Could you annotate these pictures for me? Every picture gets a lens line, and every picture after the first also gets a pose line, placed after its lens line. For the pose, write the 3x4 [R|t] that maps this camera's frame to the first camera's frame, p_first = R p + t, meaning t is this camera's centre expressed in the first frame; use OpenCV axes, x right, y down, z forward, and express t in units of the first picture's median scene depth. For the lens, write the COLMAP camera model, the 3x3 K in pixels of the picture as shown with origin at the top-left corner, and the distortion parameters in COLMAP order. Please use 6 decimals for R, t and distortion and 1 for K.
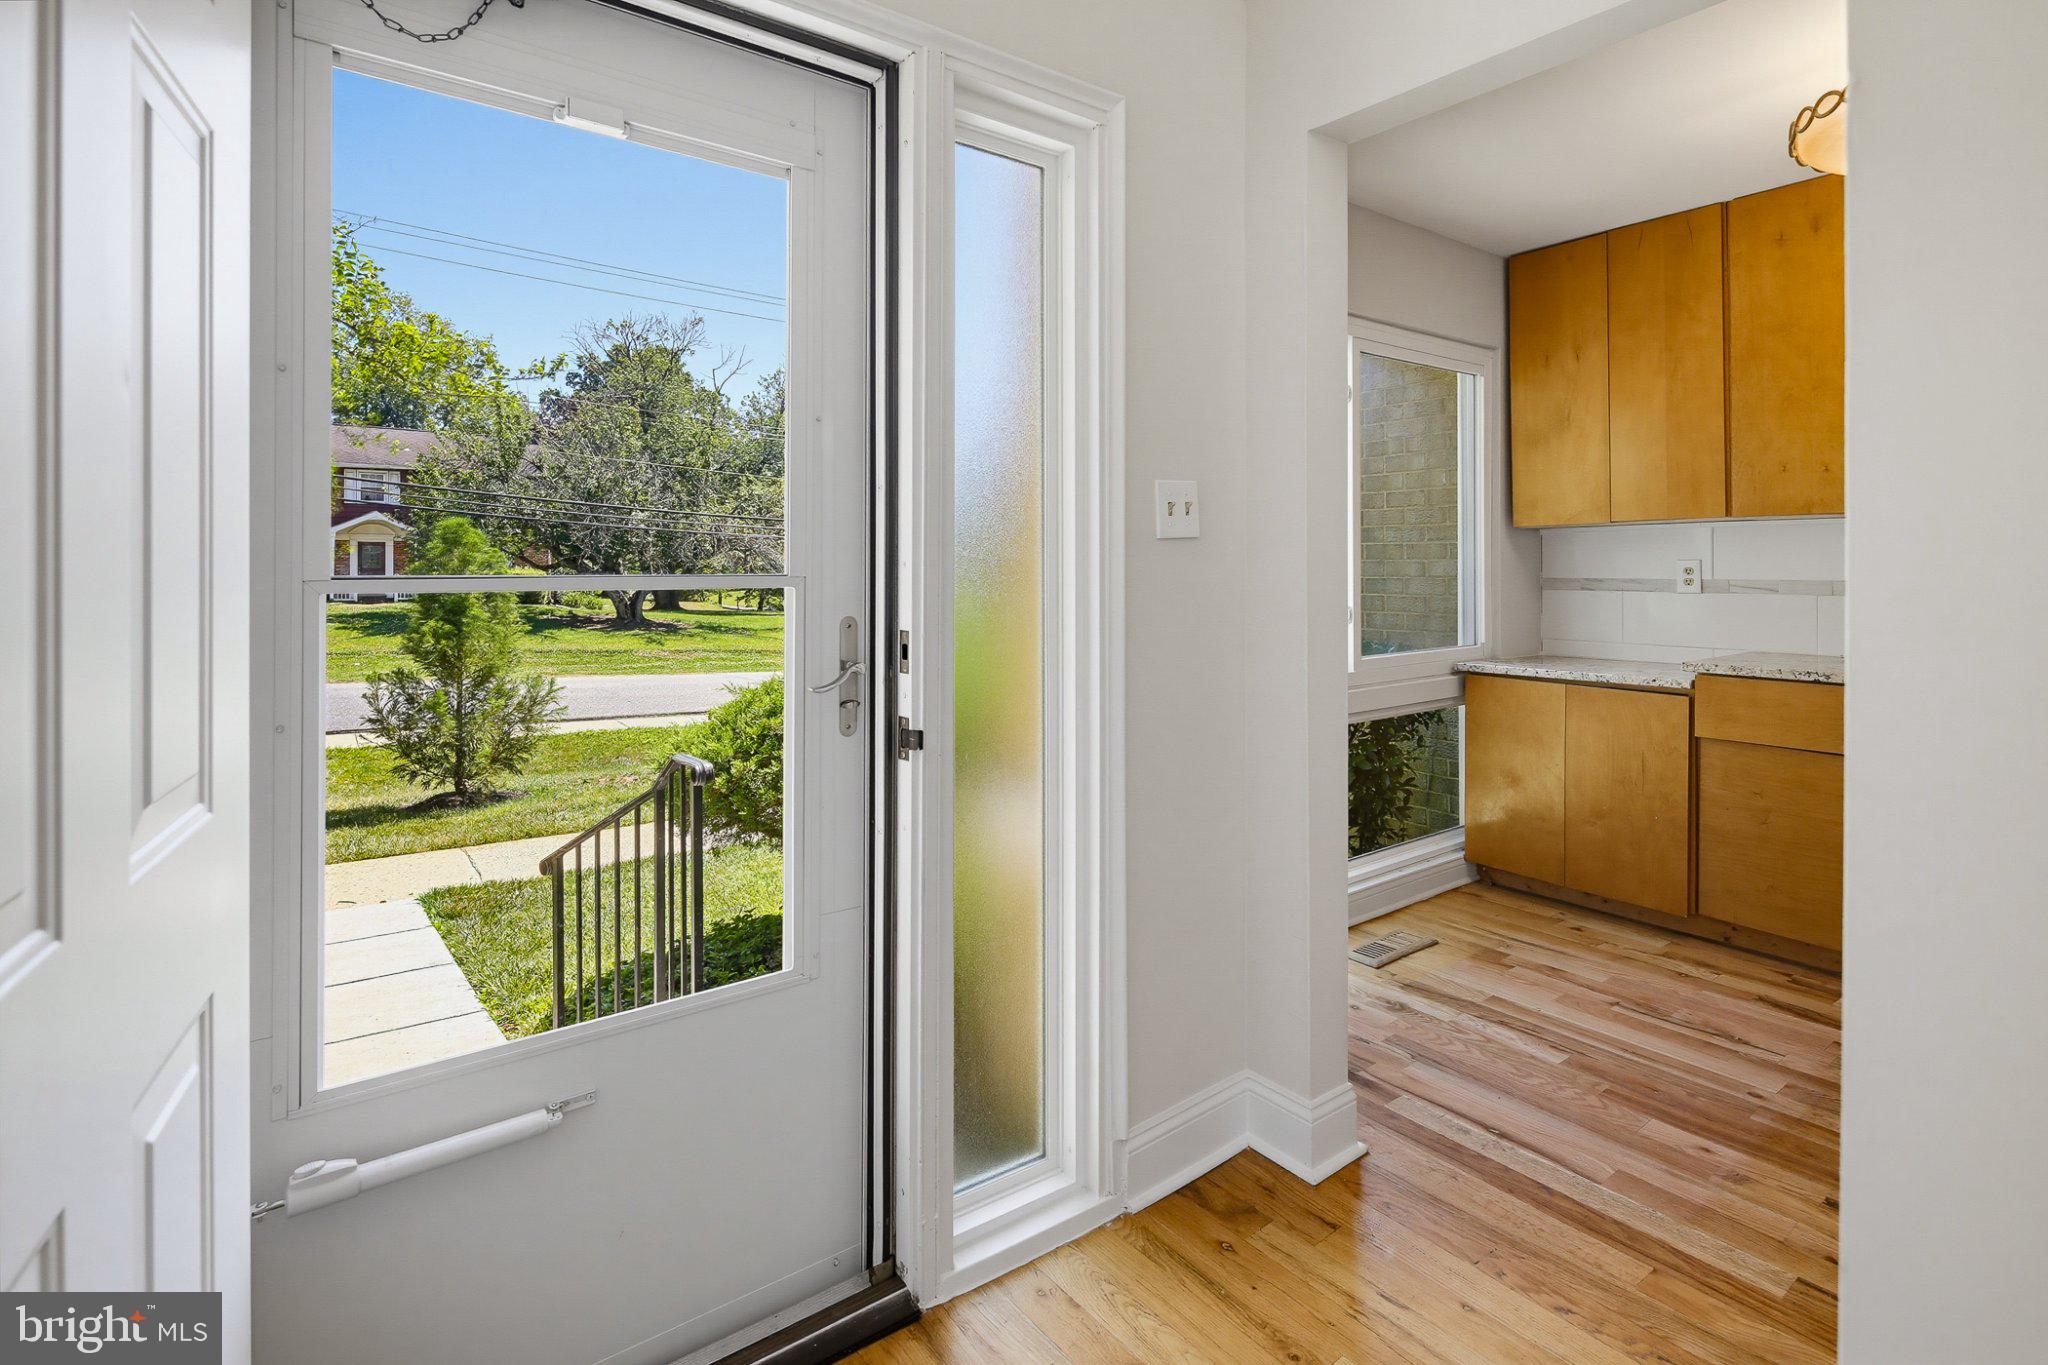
lens RADIAL K [[994.4, 0, 1022.9], [0, 994.4, 562.9], [0, 0, 1]] dist [-0.000064, -0.001445]
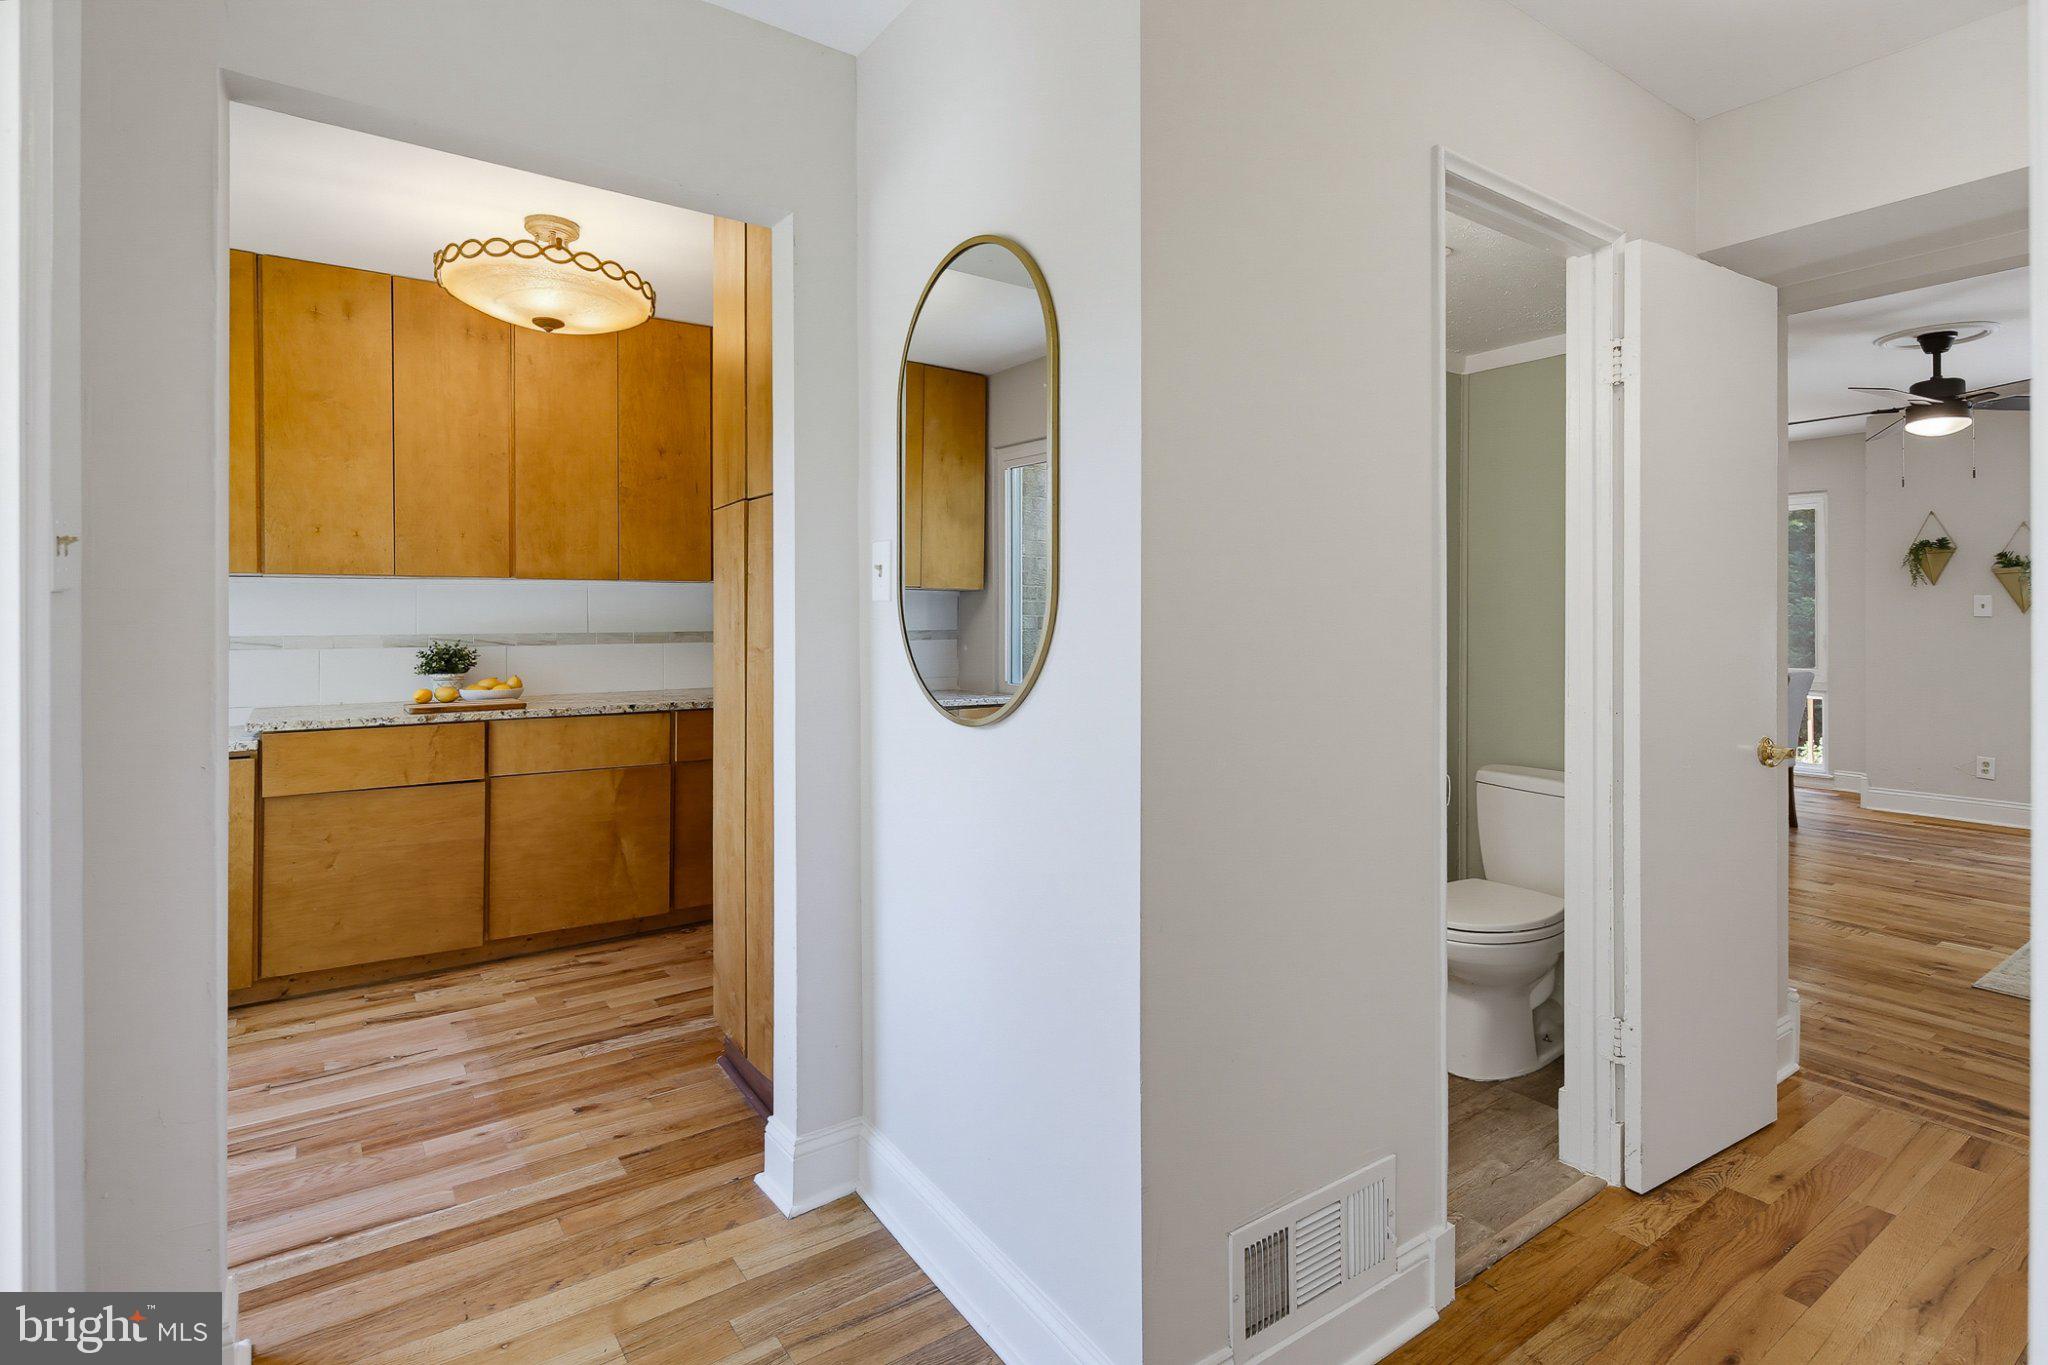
lens RADIAL K [[1020.9, 0, 1031.3], [0, 1020.9, 619.4], [0, 0, 1]] dist [-0.001214, -0.000560]
pose [[0.026385, -0.004320, 0.999643, -0.302117], [-0.002302, 0.999988, 0.004382, -0.006981], [-0.999649, -0.002417, 0.026375, 0.214323]]
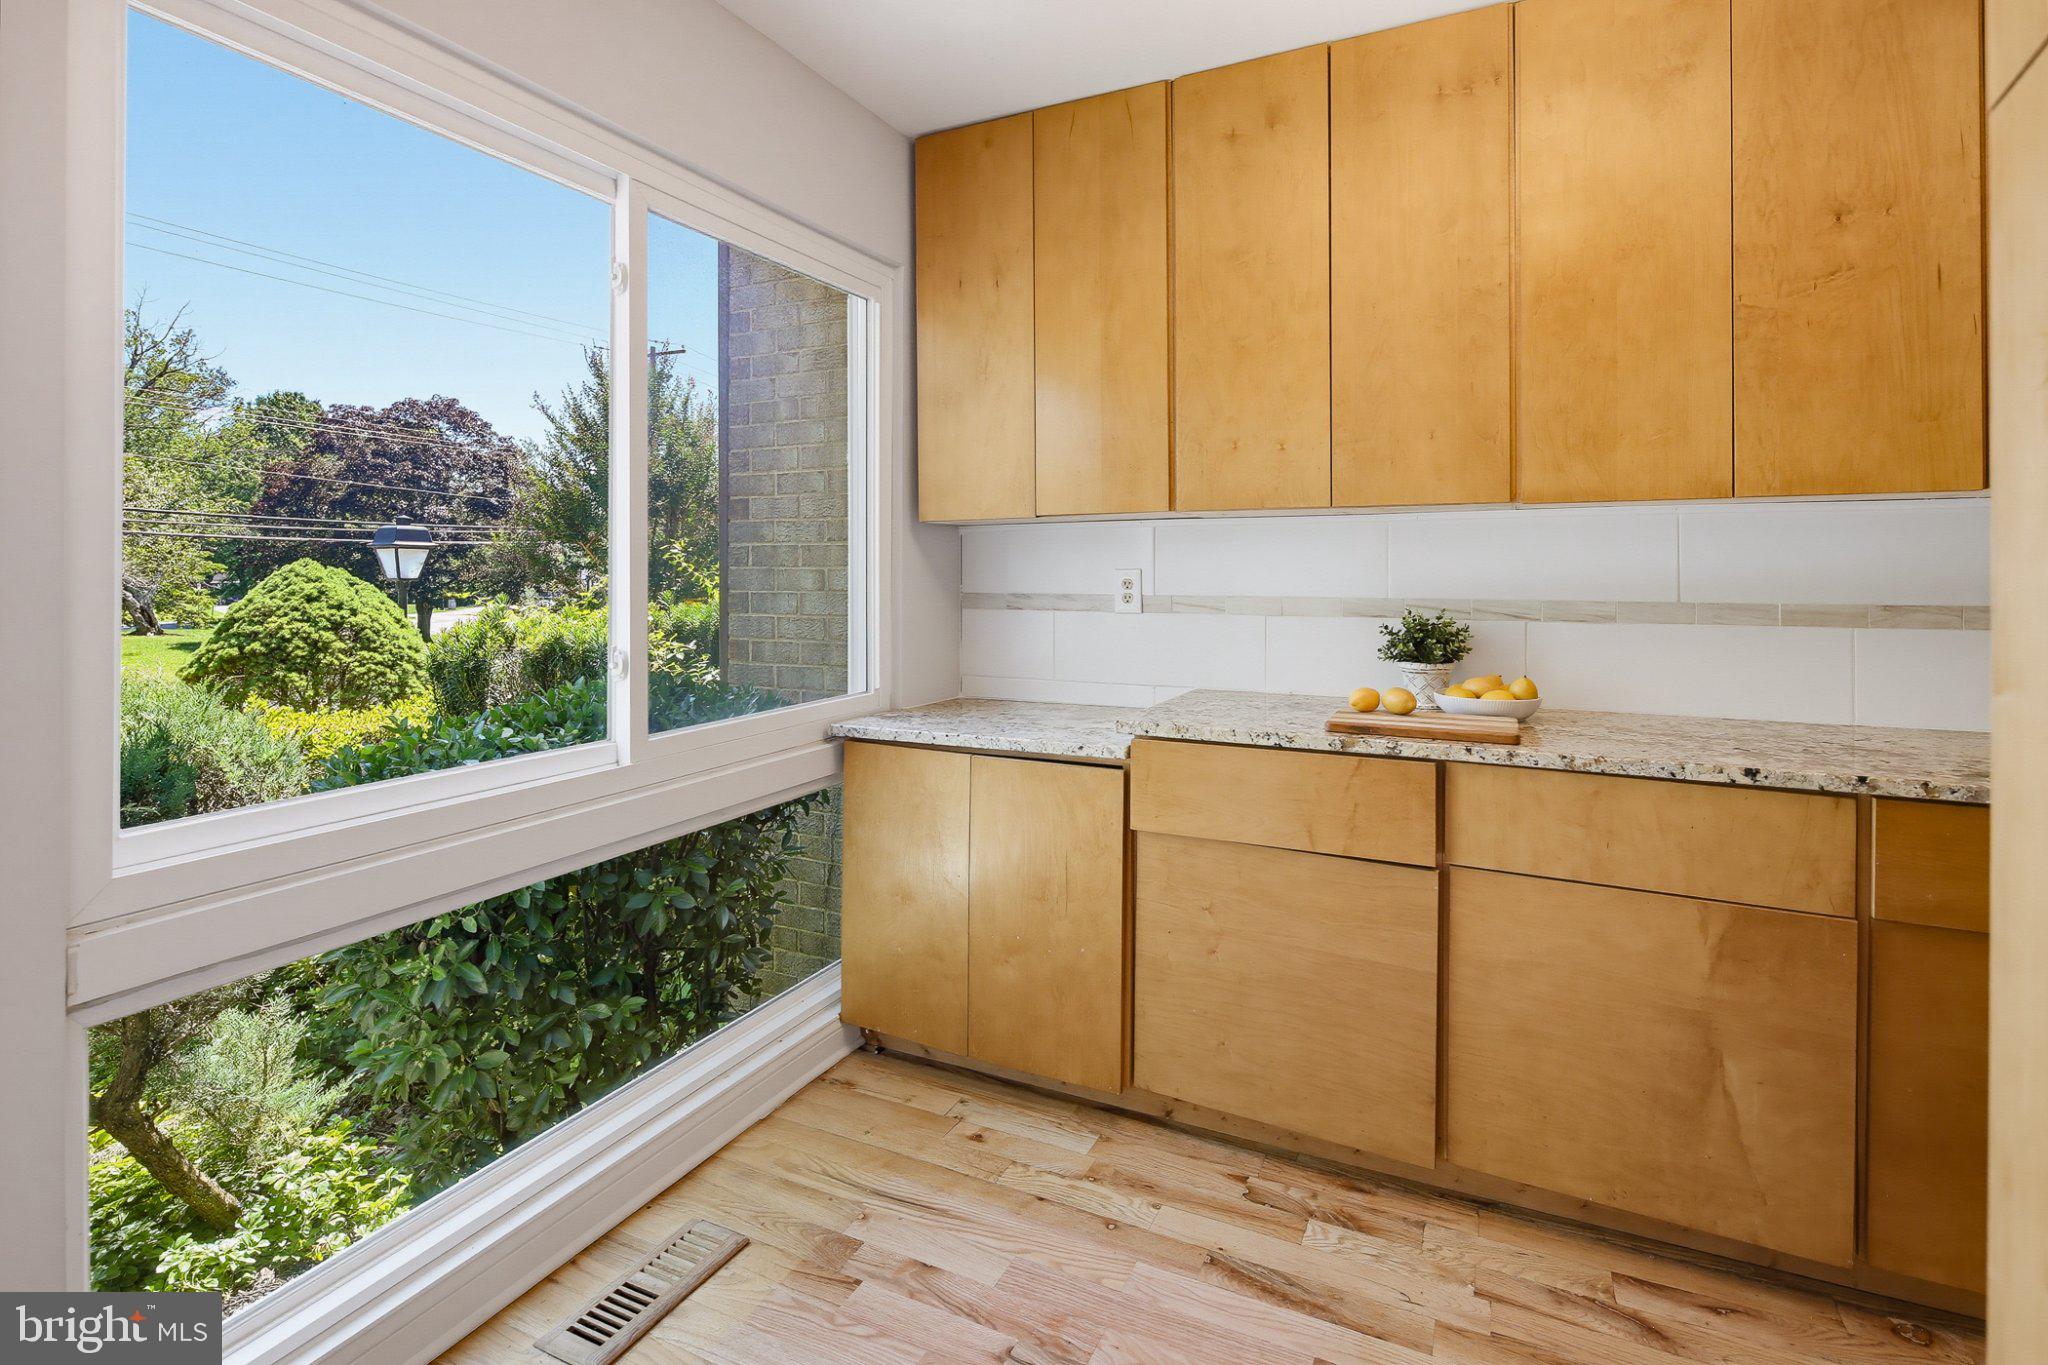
lens RADIAL K [[994.4, 0, 1022.9], [0, 994.4, 562.9], [0, 0, 1]] dist [-0.000064, -0.001445]
pose [[0.889161, 0.008610, 0.457513, 0.292686], [-0.005648, 0.999953, -0.007842, -0.002194], [-0.457559, 0.004388, 0.889168, 0.420734]]
